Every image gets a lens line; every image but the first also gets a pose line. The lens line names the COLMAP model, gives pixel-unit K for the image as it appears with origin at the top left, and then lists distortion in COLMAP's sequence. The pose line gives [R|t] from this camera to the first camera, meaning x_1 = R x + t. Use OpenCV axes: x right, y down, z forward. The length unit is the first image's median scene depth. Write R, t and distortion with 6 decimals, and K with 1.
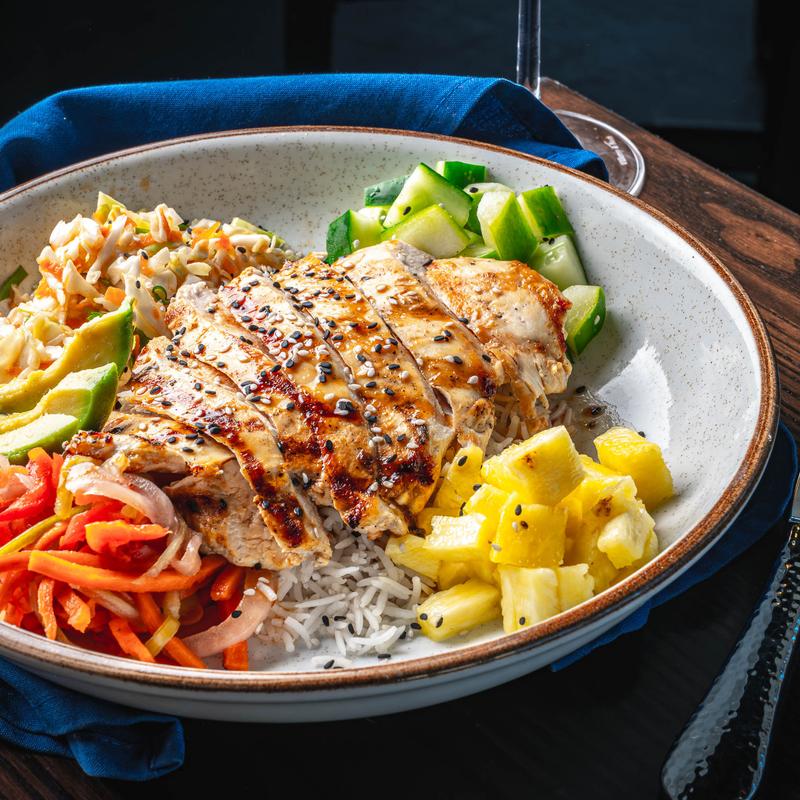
lens RADIAL K [[2279.7, 0, 400.1], [0, 2279.7, 400.2], [0, 0, 1]] dist [-0.069153, 0.000000]
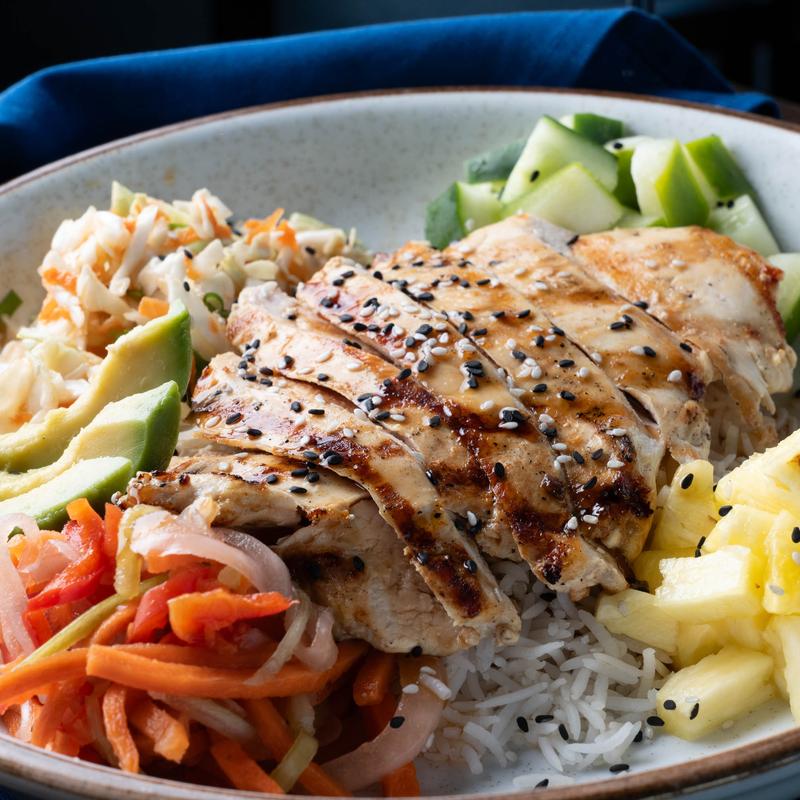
lens RADIAL K [[2269.3, 0, 400.0], [0, 2269.3, 400.1], [0, 0, 1]] dist [-0.033249, 0.000000]
pose [[0.996177, -0.074947, 0.044875, -0.088322], [0.078503, 0.993404, -0.083584, 0.052520], [-0.038315, 0.086787, 0.995490, 0.310533]]
